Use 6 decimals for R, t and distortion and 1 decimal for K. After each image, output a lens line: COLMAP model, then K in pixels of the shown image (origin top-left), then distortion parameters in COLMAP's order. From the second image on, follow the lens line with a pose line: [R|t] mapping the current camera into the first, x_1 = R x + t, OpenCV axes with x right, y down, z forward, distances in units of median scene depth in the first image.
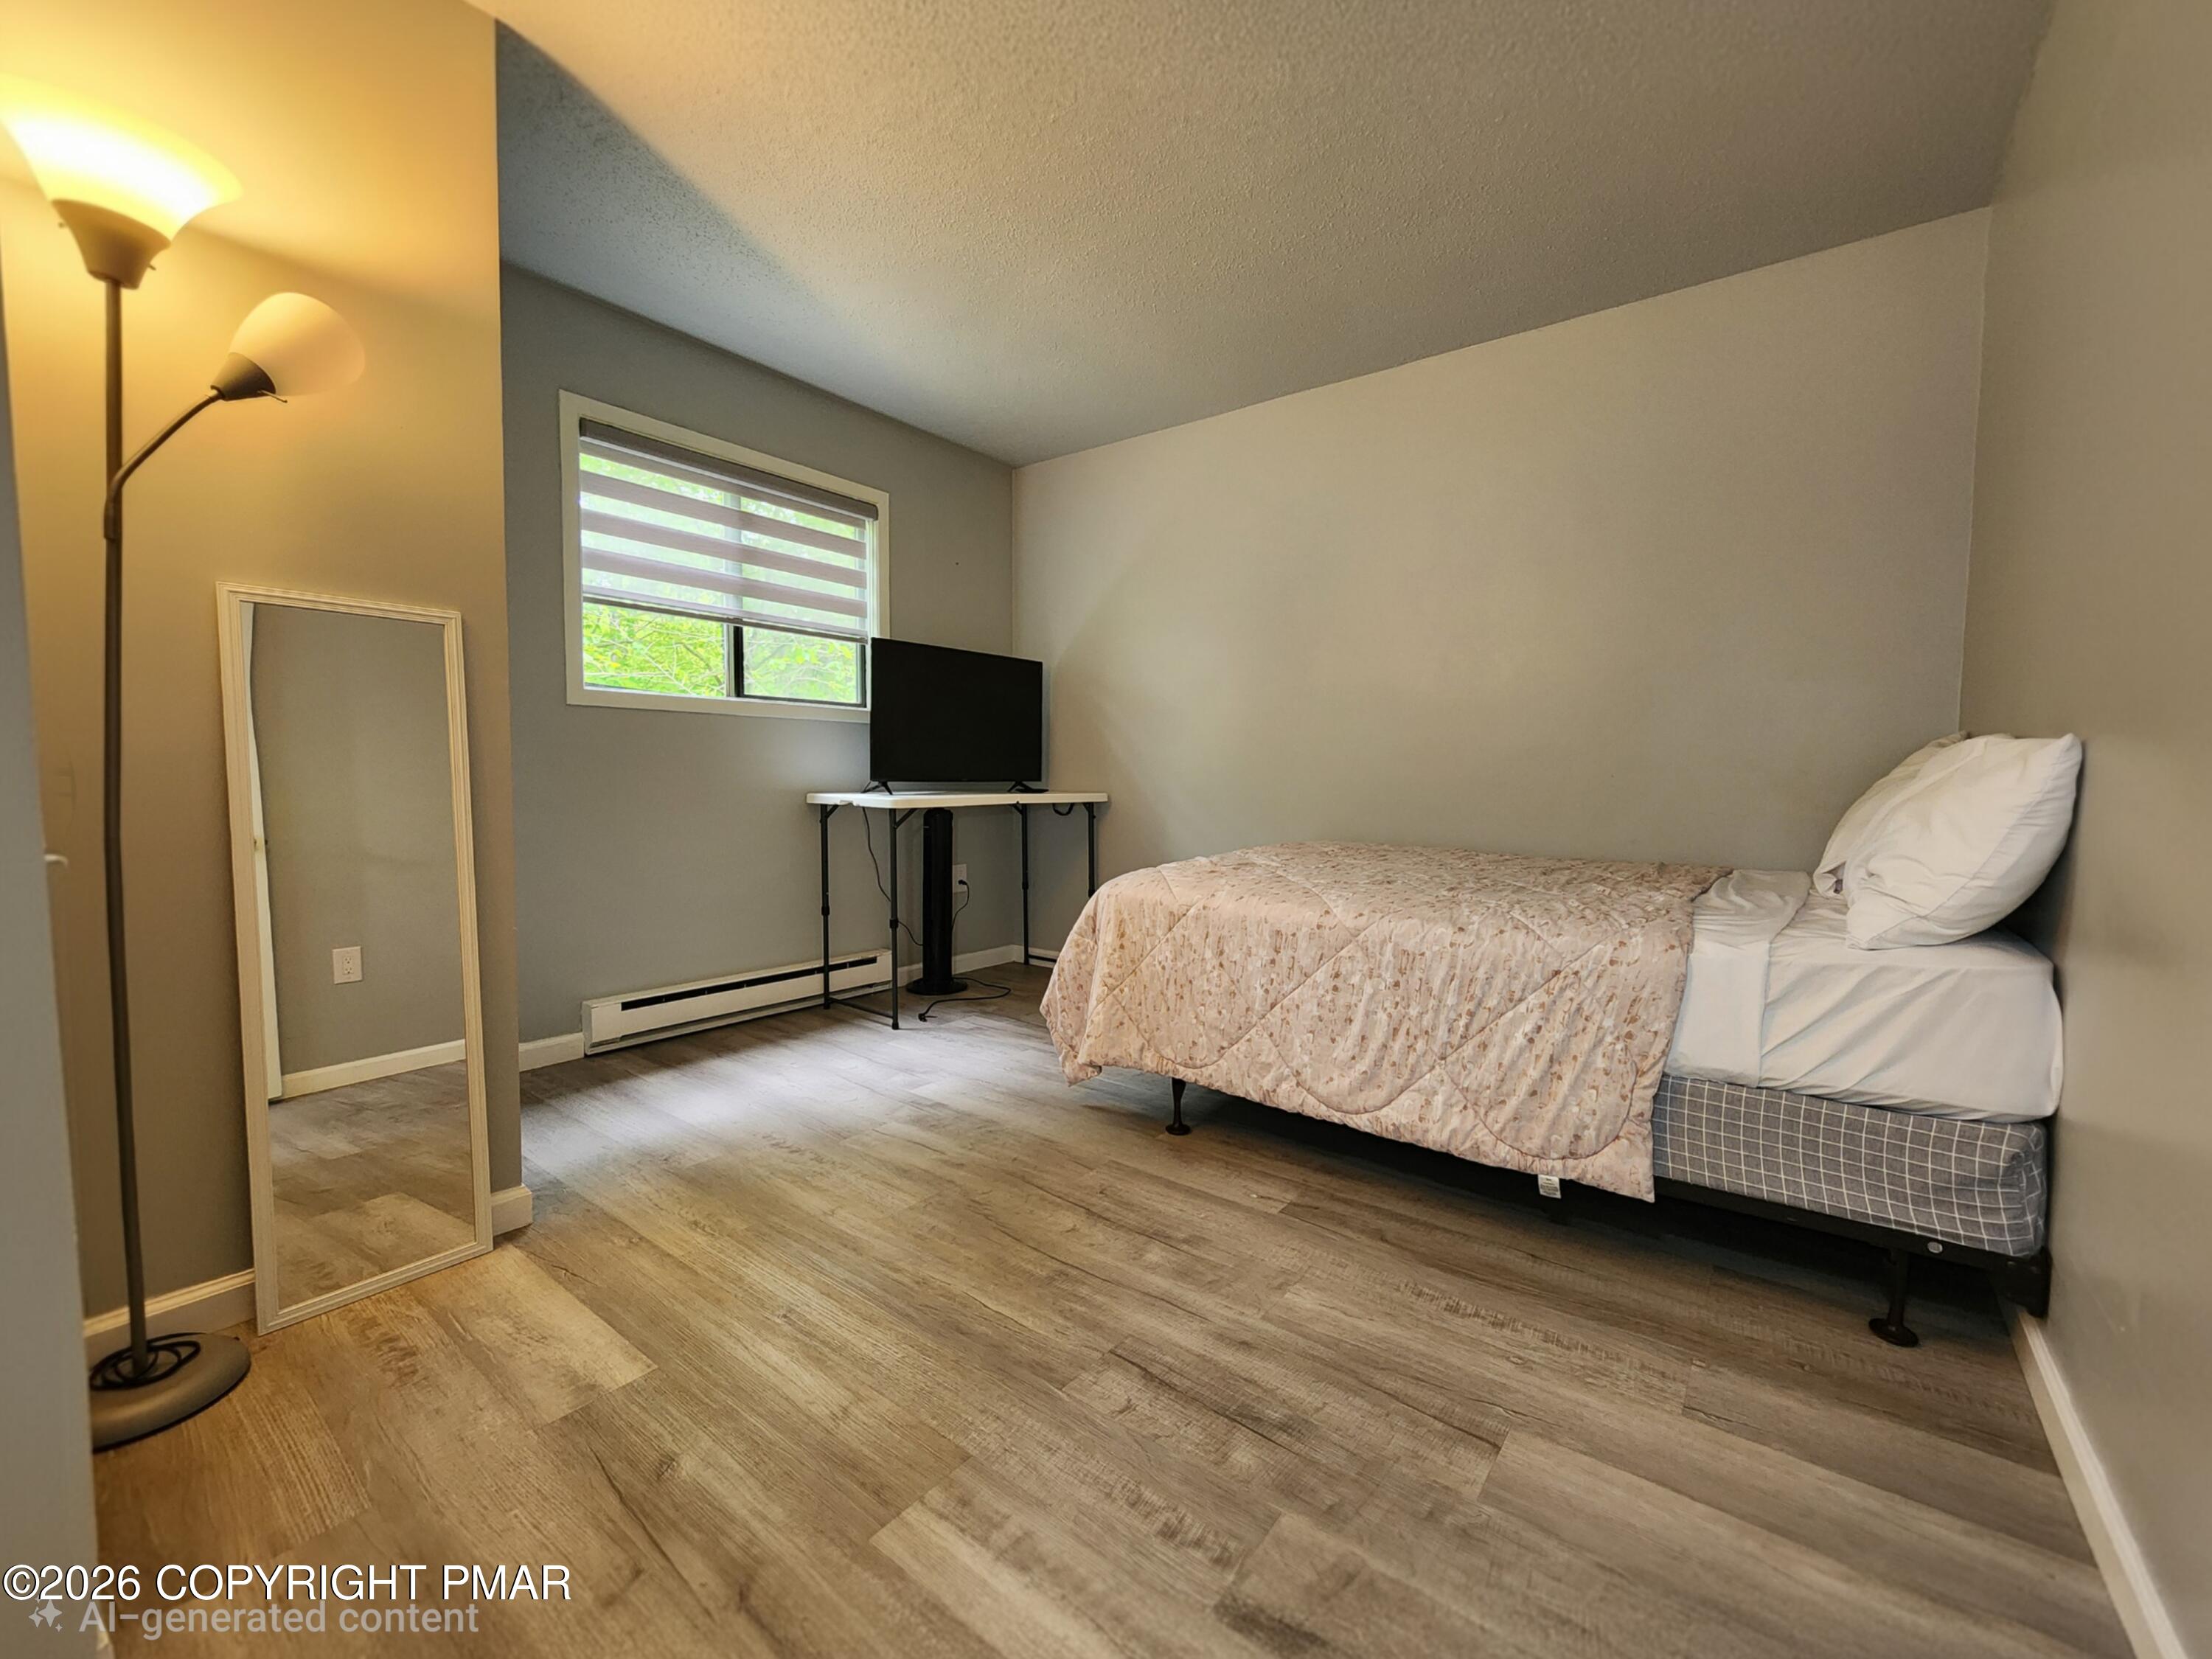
lens RADIAL K [[899.5, 0, 1102.3], [0, 899.5, 819.7], [0, 0, 1]] dist [-0.000338, 0.000167]
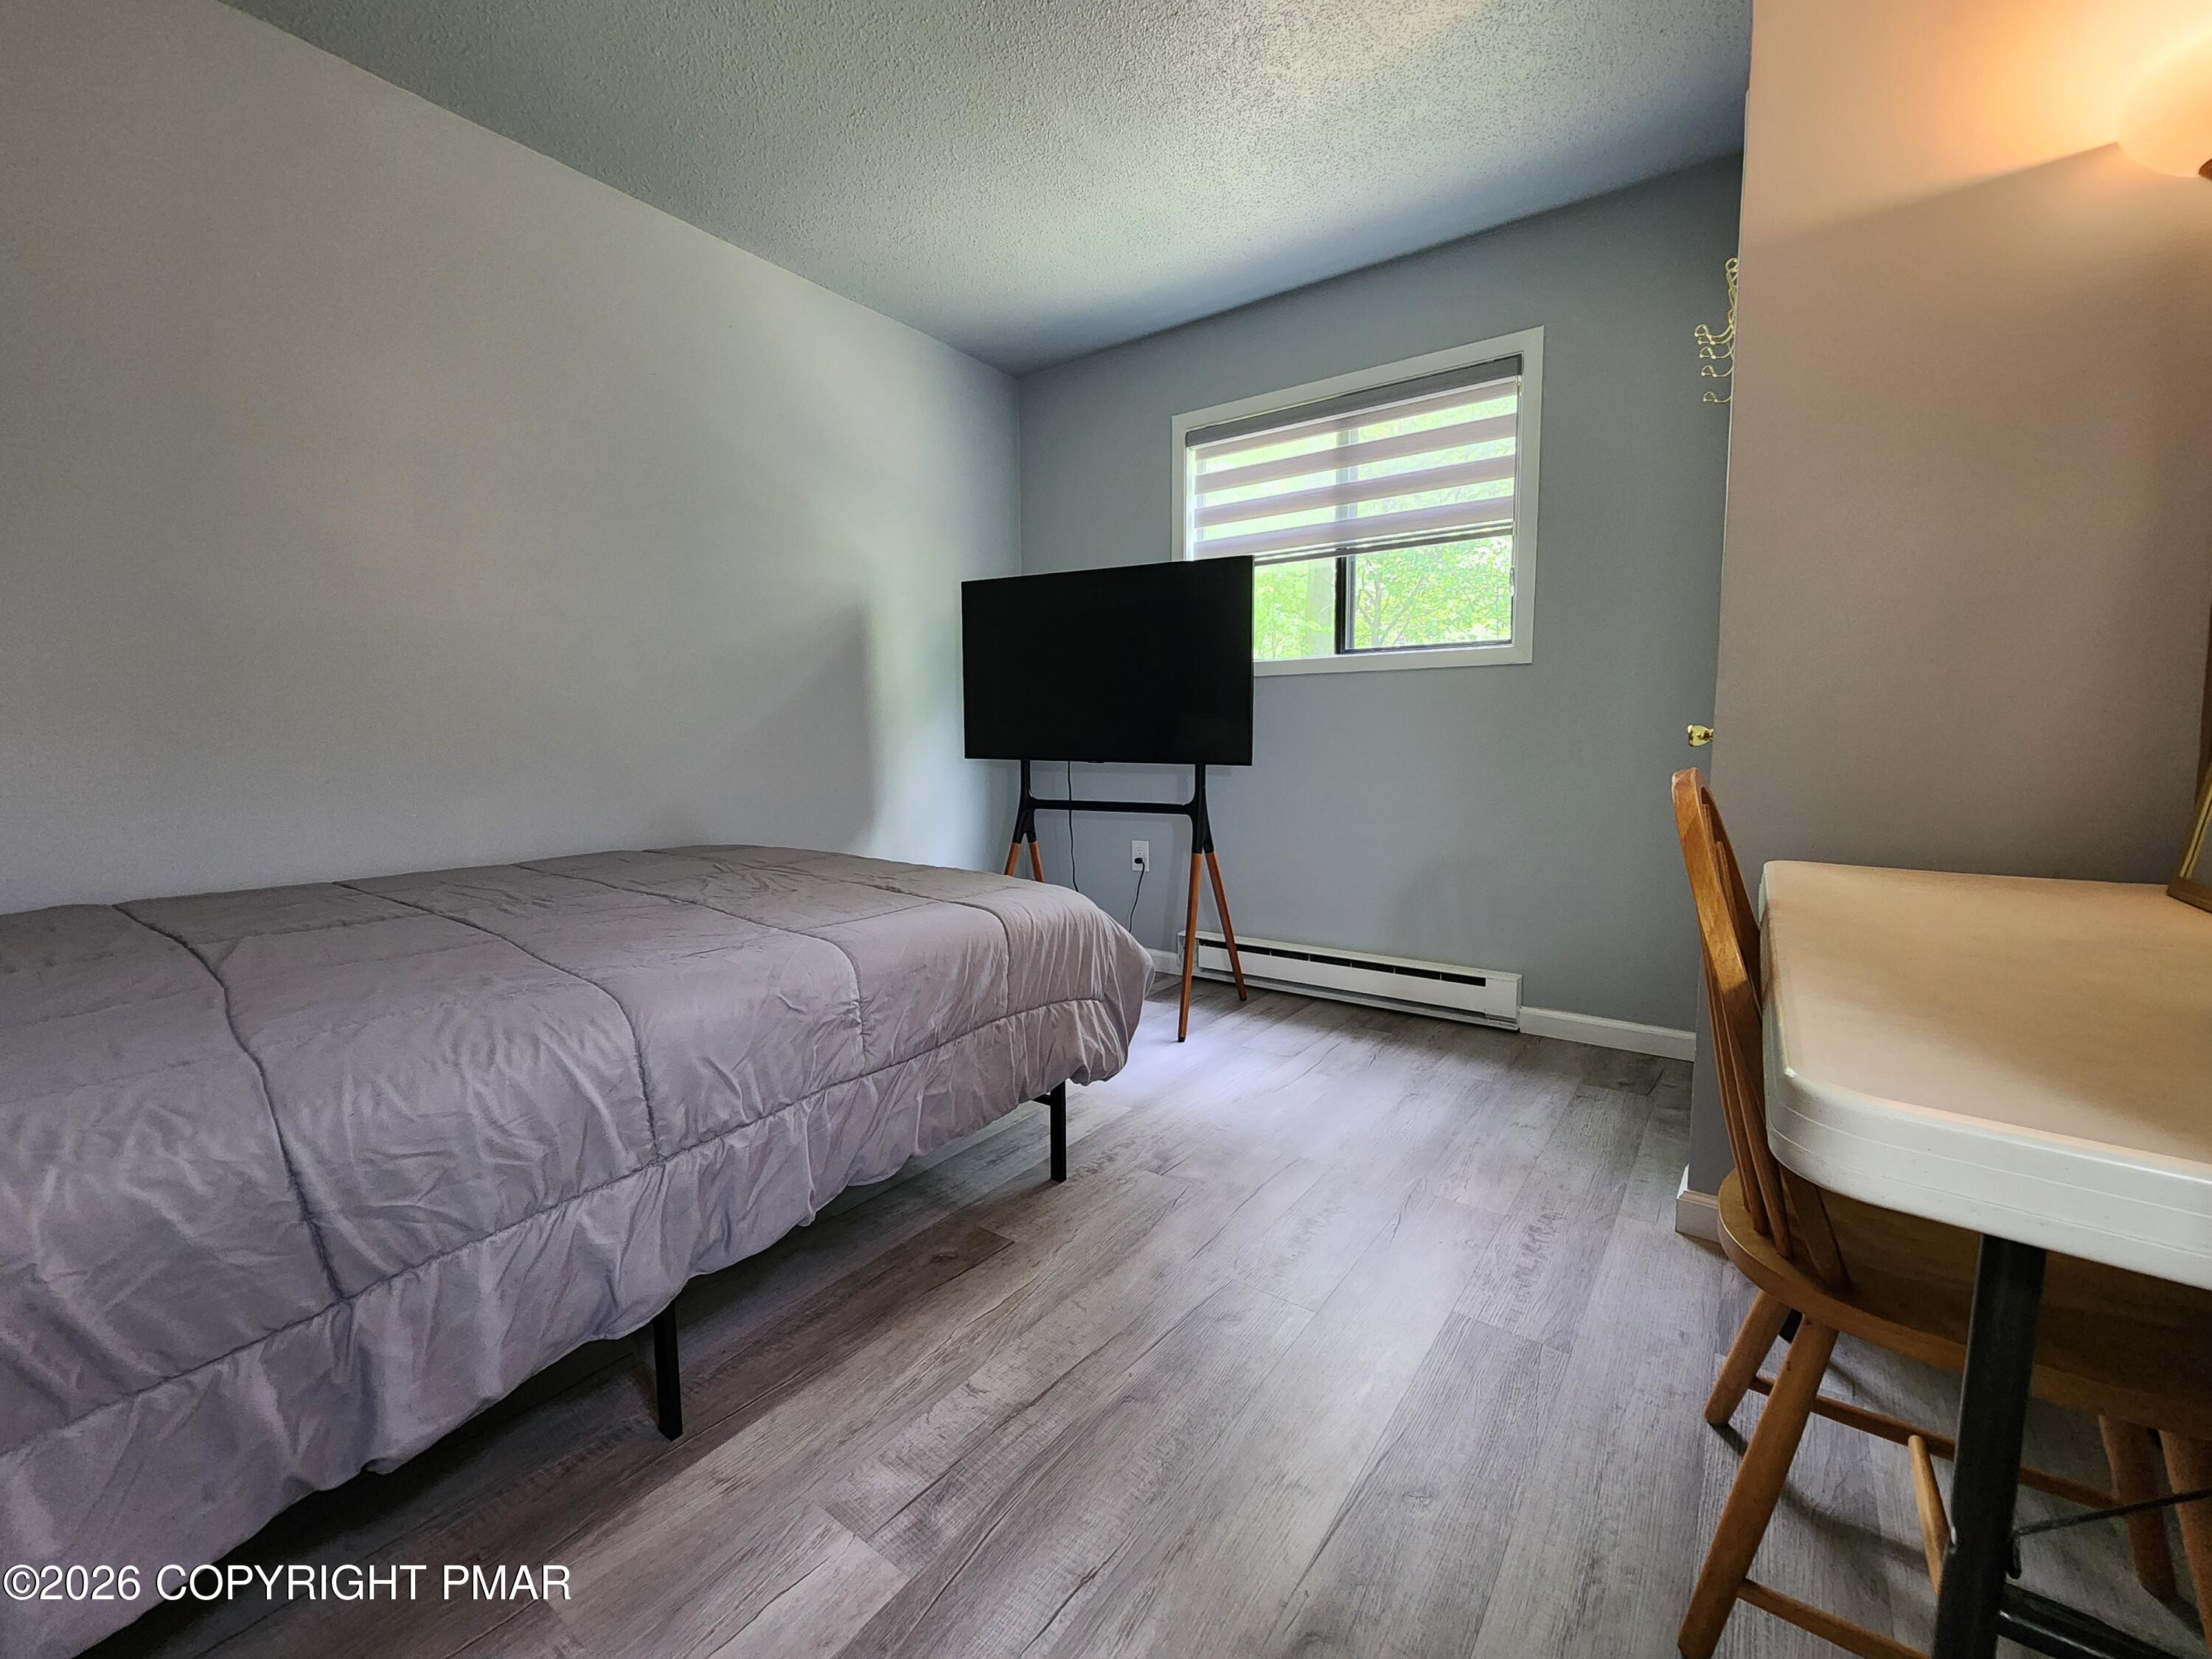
lens RADIAL K [[923.5, 0, 1106.0], [0, 923.5, 829.5], [0, 0, 1]] dist [0.000417, 0.000047]
pose [[0.036209, 0.084739, -0.995745, 0.549660], [-0.043100, 0.995604, 0.083160, -0.023810], [0.998414, 0.039905, 0.039702, 0.729673]]
